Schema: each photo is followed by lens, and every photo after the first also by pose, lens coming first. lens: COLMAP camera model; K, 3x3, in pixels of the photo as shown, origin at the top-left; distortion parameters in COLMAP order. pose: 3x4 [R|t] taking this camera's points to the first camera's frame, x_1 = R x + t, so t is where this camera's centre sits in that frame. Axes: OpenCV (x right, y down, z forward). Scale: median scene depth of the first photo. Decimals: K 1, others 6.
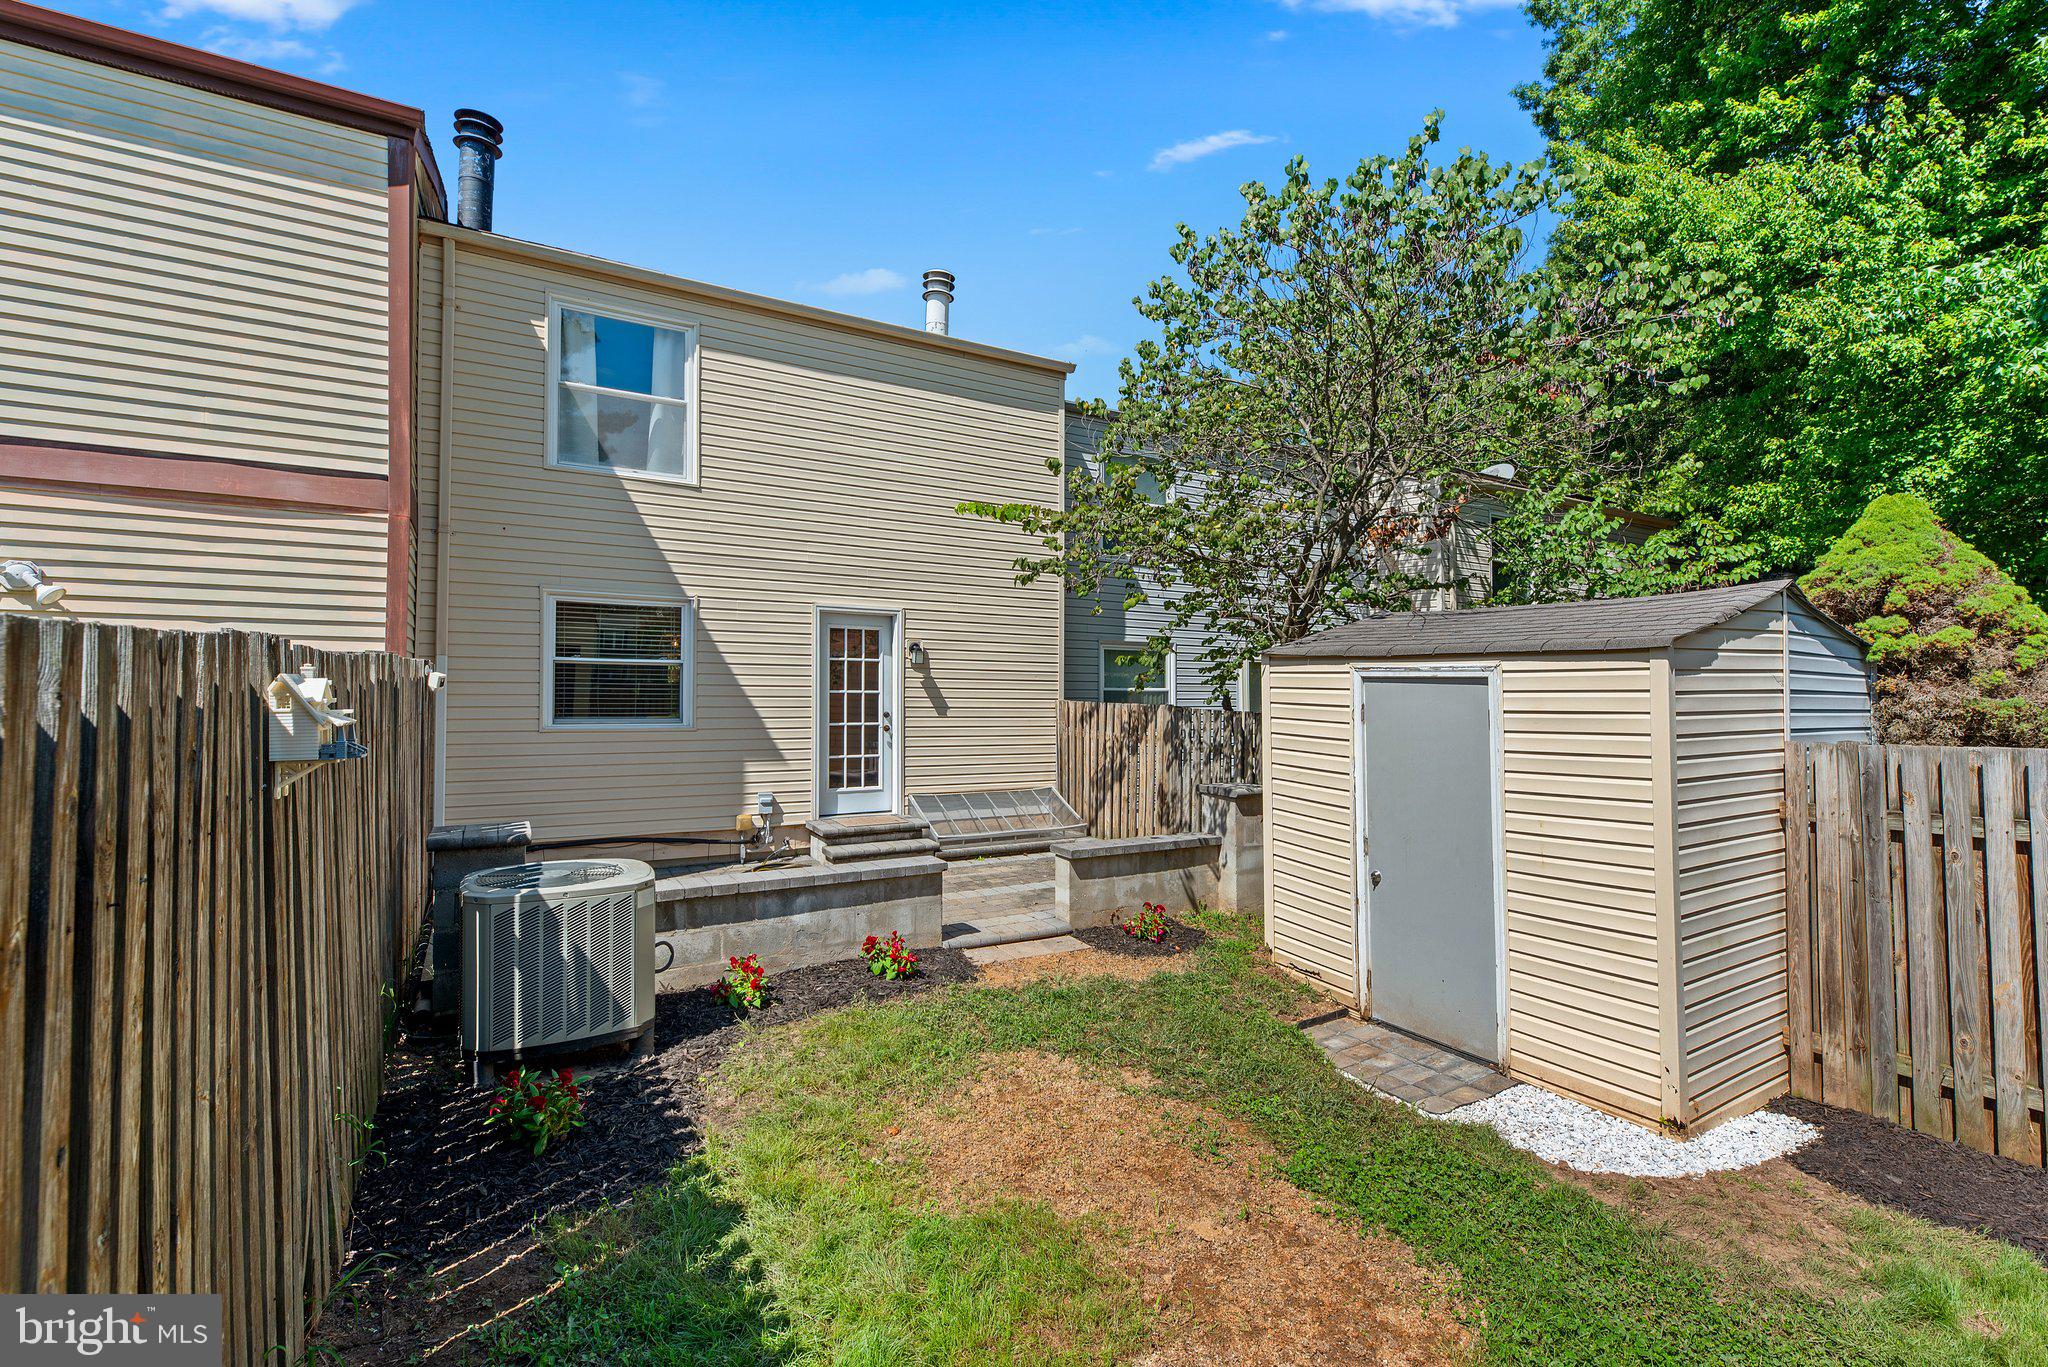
lens RADIAL K [[941.0, 0, 1032.0], [0, 941.0, 664.3], [0, 0, 1]] dist [0.001498, 0.000205]
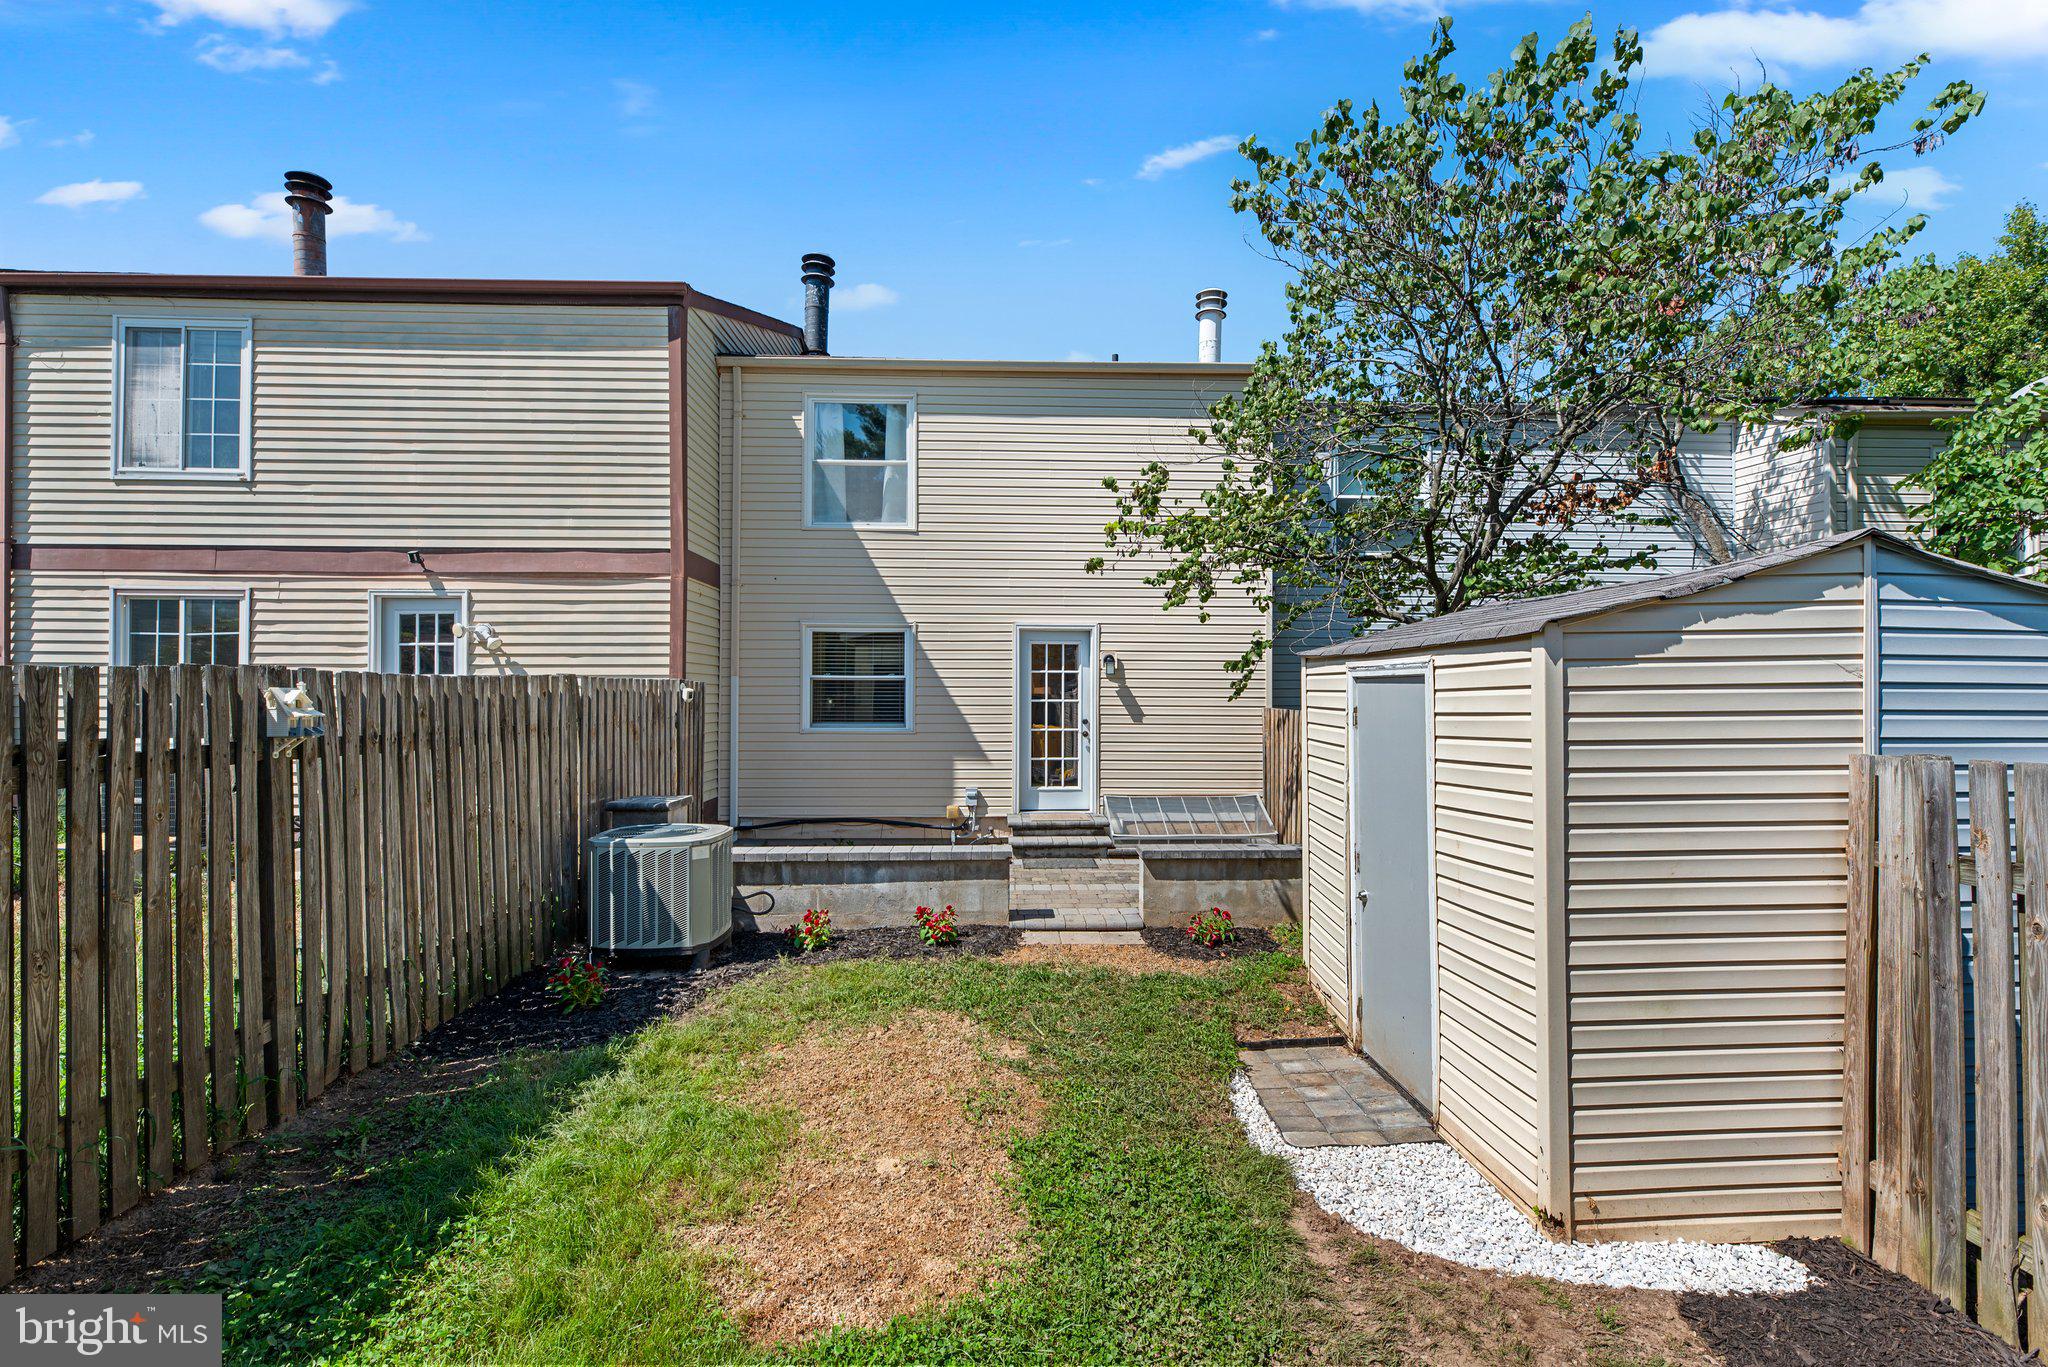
lens RADIAL K [[911.9, 0, 1029.9], [0, 911.9, 690.7], [0, 0, 1]] dist [0.002700, -0.000546]
pose [[0.873925, -0.013982, -0.485859, 0.418705], [0.020734, 0.999749, 0.008525, 0.010263], [0.485618, -0.017524, 0.873995, 0.062040]]
